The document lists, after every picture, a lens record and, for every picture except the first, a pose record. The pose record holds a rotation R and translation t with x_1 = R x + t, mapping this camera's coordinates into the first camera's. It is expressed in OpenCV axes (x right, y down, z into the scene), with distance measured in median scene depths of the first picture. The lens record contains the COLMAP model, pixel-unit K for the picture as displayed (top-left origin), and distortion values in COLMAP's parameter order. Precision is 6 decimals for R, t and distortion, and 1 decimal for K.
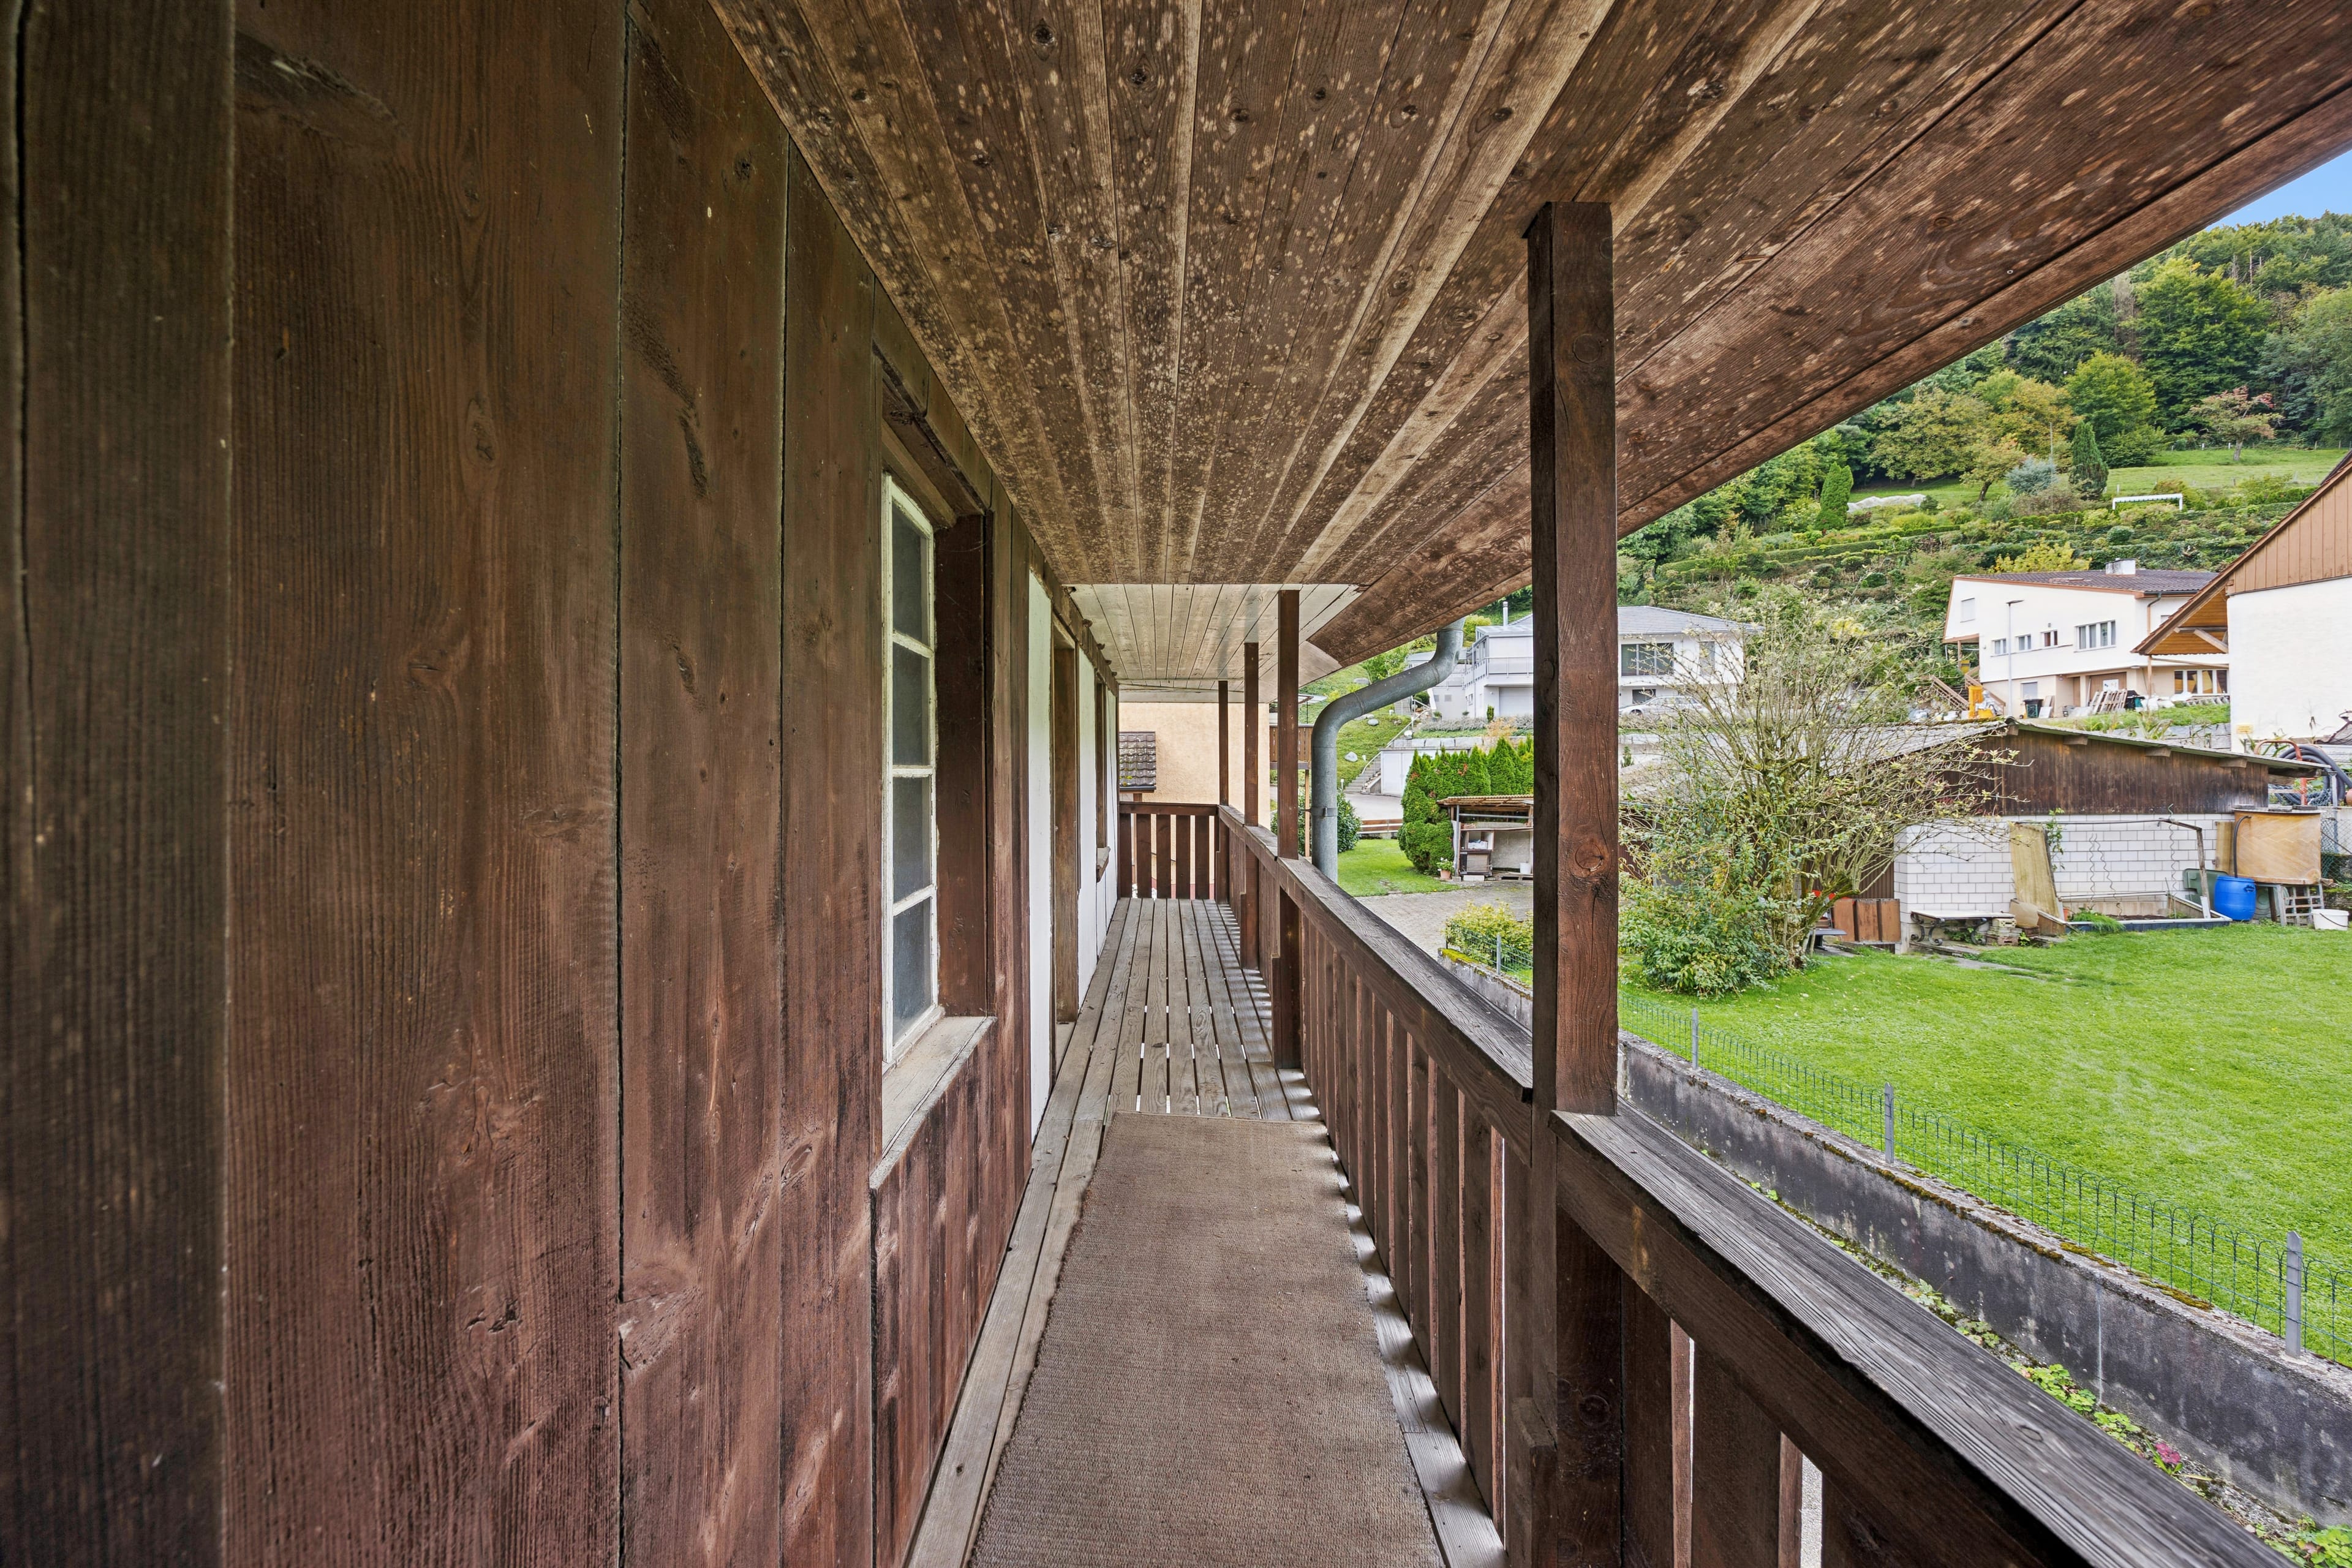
lens RADIAL K [[925.2, 0, 1177.3], [0, 925.2, 770.6], [0, 0, 1]] dist [0.002380, 0.000105]
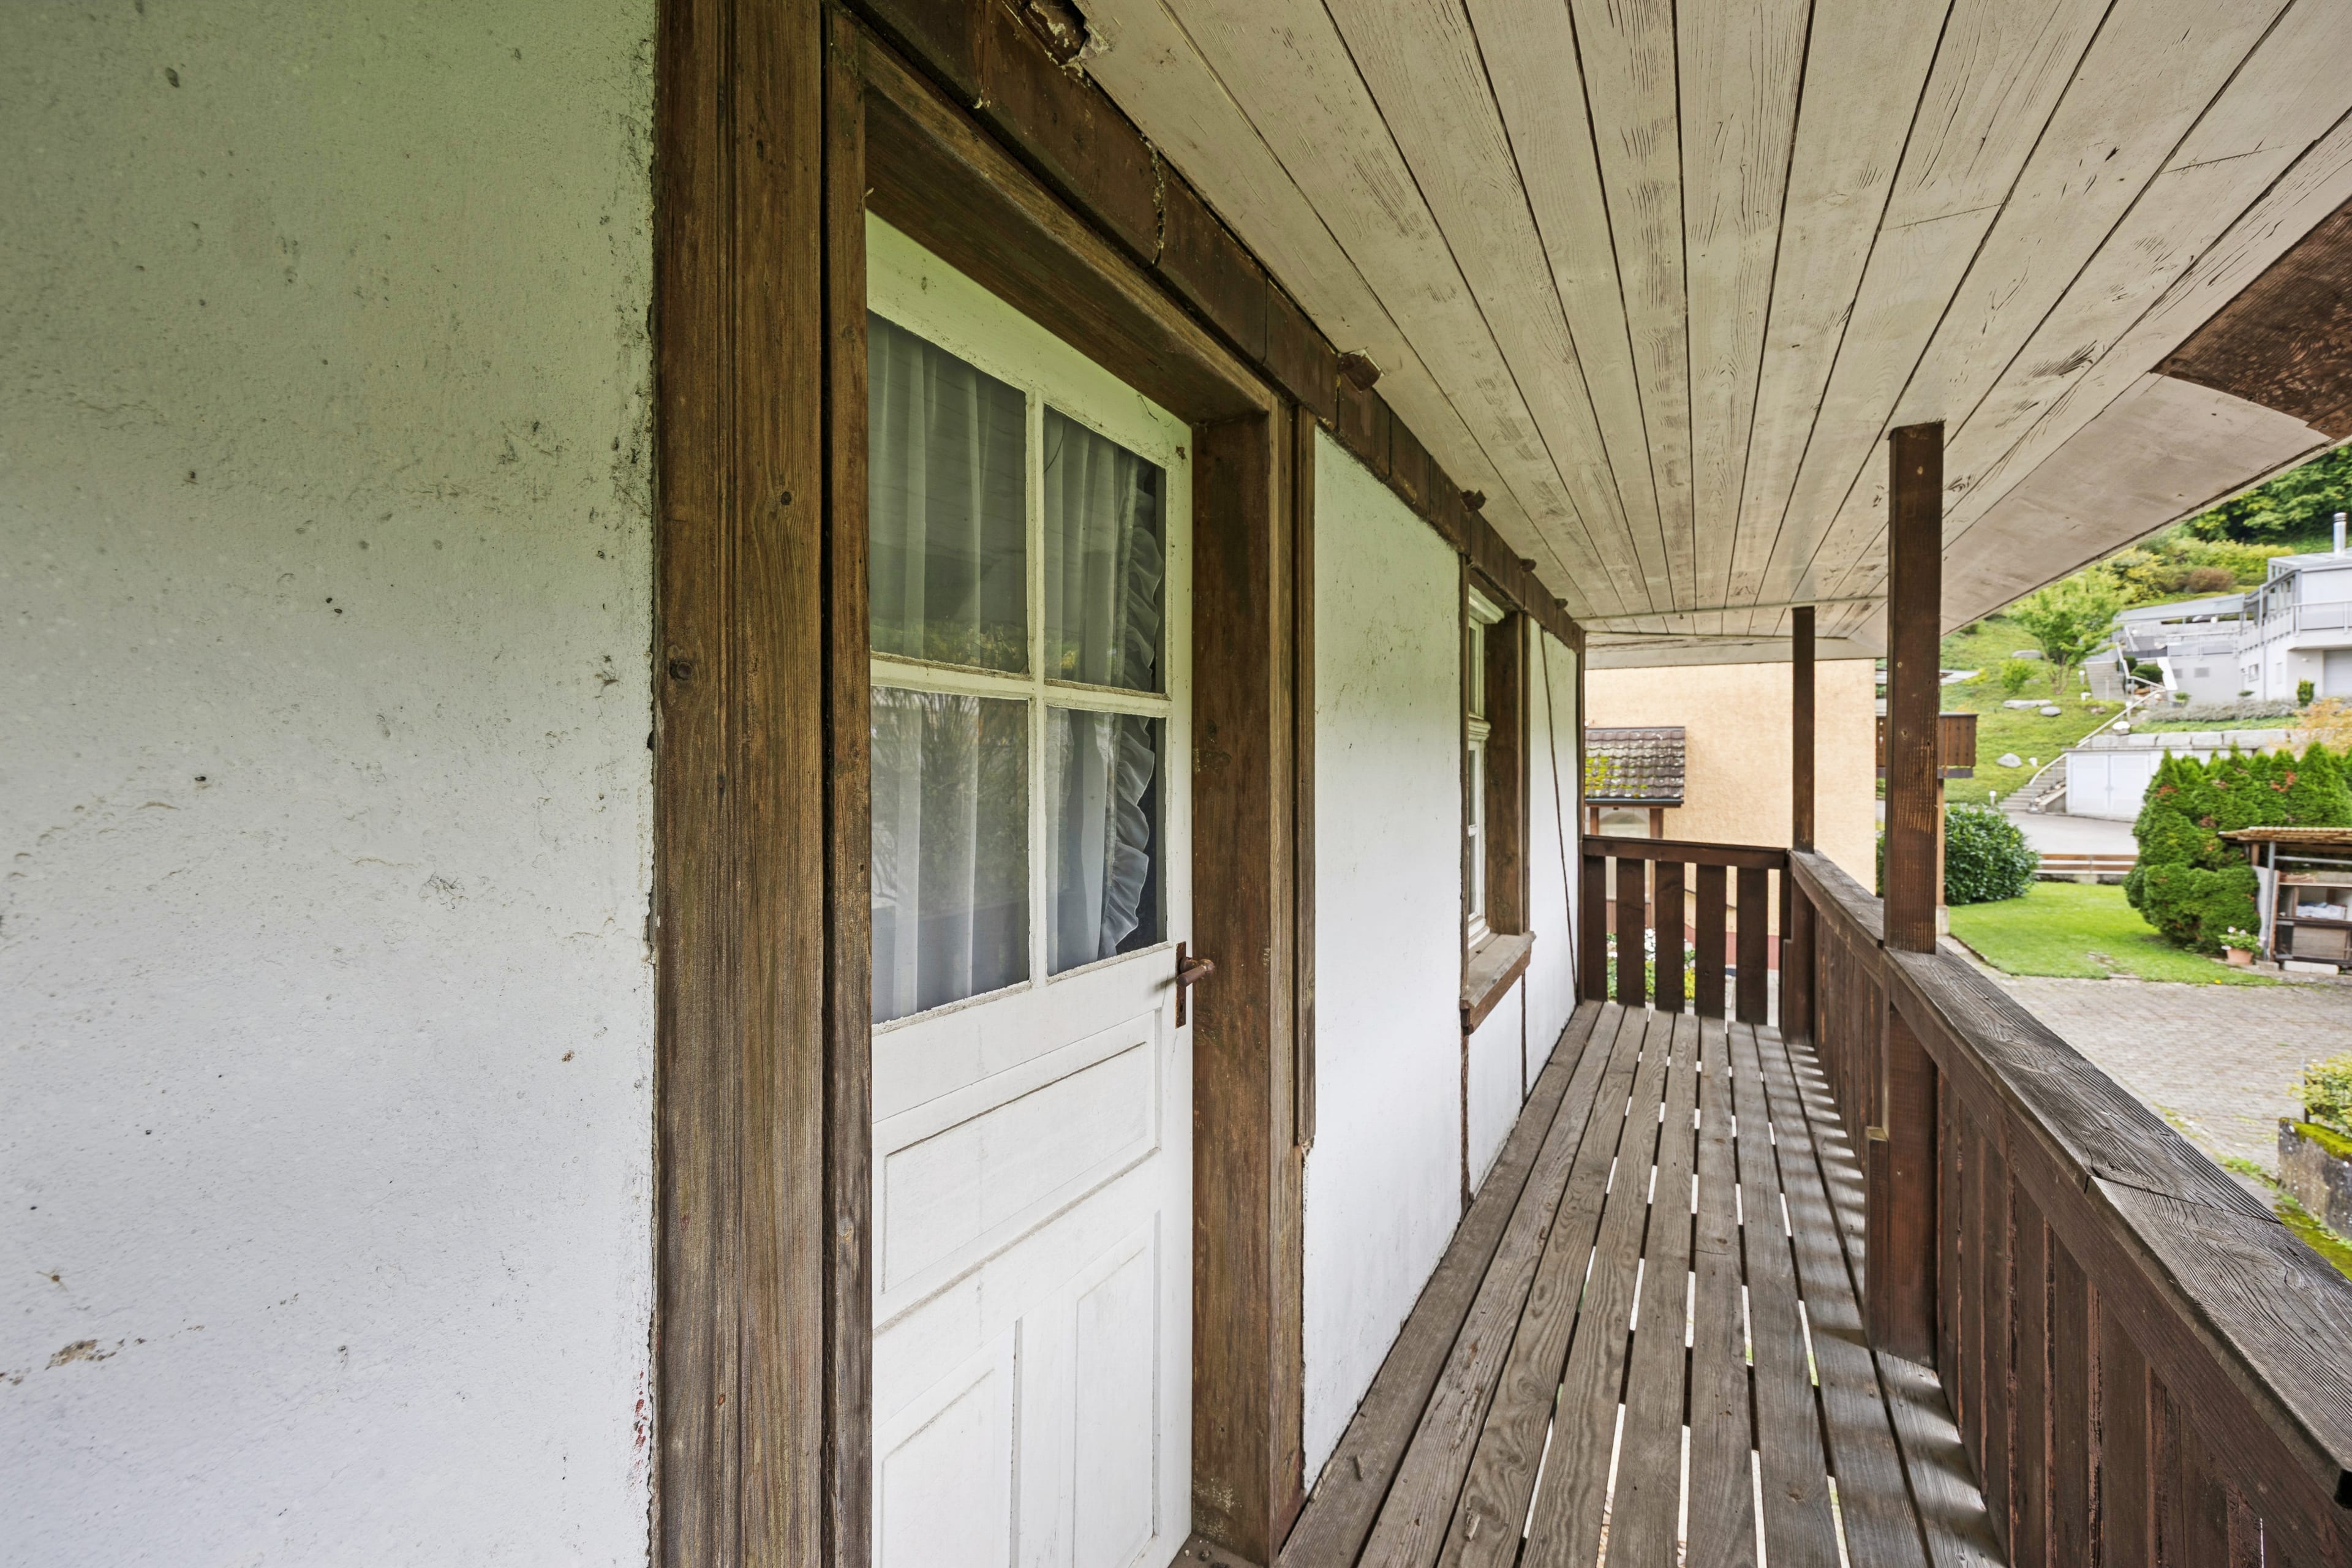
lens RADIAL K [[925.2, 0, 1165.3], [0, 925.2, 776.5], [0, 0, 1]] dist [0.002380, 0.000105]
pose [[0.855200, 0.010165, -0.518198, 0.004396], [-0.008622, 0.999948, 0.005385, -0.001383], [0.518226, -0.000137, 0.855243, 0.122088]]
